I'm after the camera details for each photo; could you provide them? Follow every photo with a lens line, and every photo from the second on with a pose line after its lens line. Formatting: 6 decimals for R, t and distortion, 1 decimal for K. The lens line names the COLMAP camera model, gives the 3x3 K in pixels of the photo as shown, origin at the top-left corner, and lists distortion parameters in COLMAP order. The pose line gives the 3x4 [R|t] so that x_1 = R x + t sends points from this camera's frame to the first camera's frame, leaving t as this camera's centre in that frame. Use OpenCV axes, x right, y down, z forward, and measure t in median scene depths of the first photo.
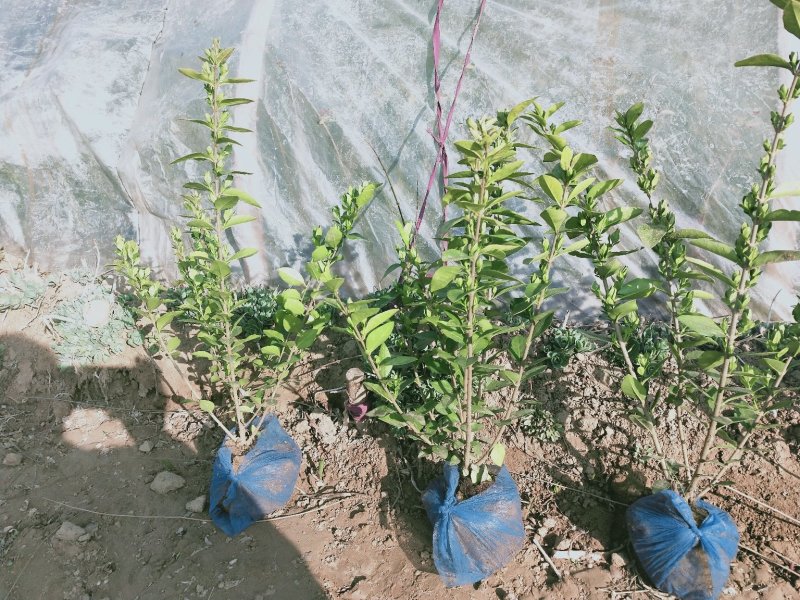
lens RADIAL K [[652.5, 0, 400.0], [0, 652.5, 300.0], [0, 0, 1]] dist [0.008767, 0.001554]
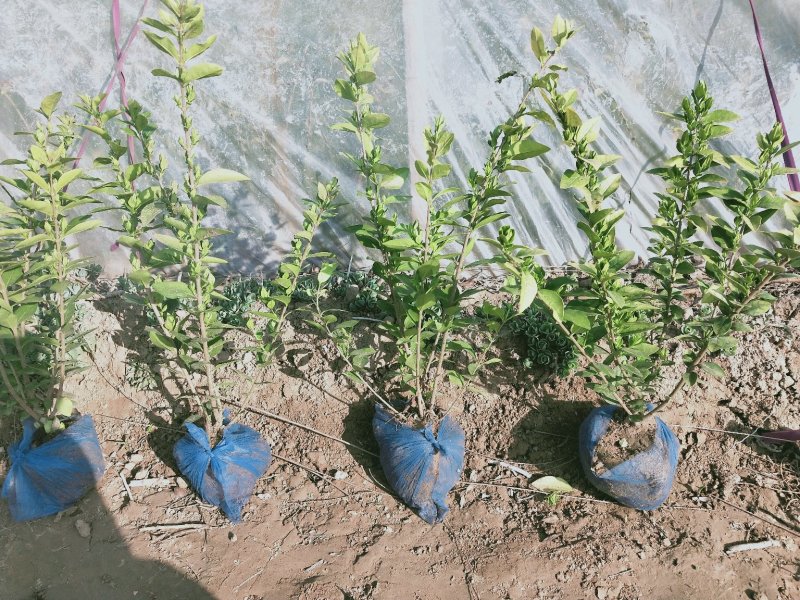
lens RADIAL K [[652.5, 0, 400.0], [0, 652.5, 300.0], [0, 0, 1]] dist [0.008767, 0.001554]
pose [[0.985494, -0.073811, 0.152816, 0.337415], [0.059813, 0.993750, 0.094256, -0.015122], [-0.158818, -0.083749, 0.983750, -0.130130]]
